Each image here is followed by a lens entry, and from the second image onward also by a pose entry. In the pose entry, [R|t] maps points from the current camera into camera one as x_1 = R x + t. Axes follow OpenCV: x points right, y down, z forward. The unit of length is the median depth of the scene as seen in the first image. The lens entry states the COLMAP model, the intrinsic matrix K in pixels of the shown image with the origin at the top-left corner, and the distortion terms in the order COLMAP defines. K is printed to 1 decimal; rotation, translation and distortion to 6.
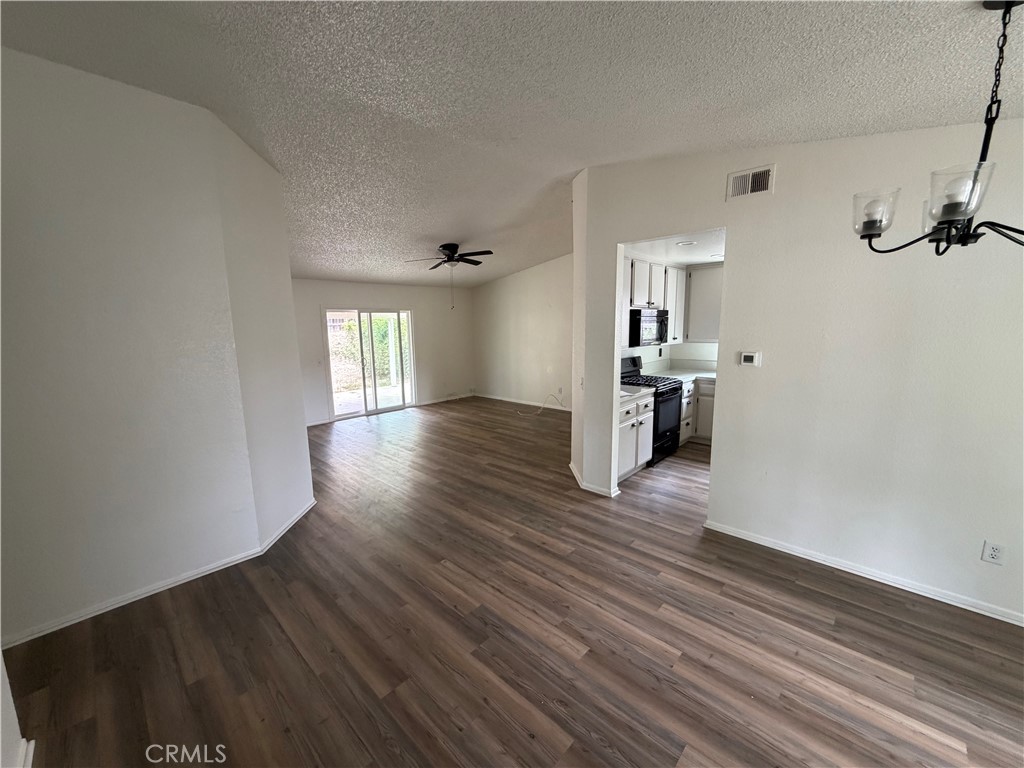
lens RADIAL K [[407.7, 0, 509.1], [0, 407.7, 384.6], [0, 0, 1]] dist [-0.000615, 0.000251]
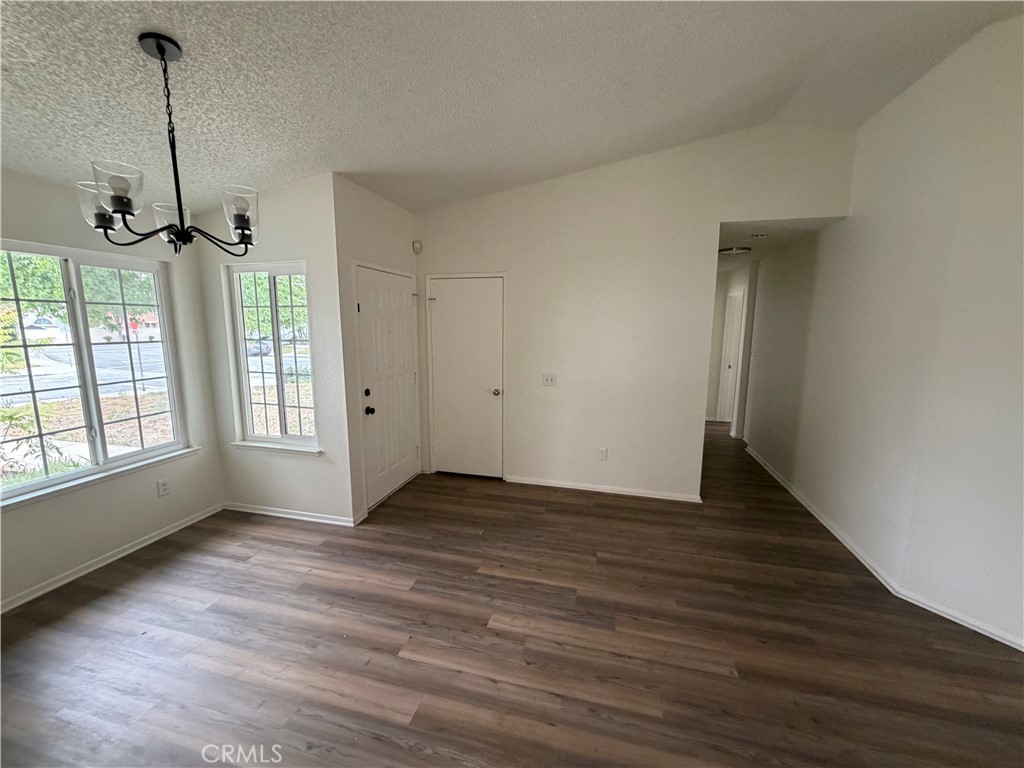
lens RADIAL K [[407.7, 0, 509.1], [0, 407.7, 384.6], [0, 0, 1]] dist [-0.000615, 0.000251]
pose [[-0.875165, 0.081959, -0.476833, 0.497271], [-0.063430, 0.957606, 0.281012, -0.193637], [0.479649, 0.276177, -0.832864, 1.447822]]
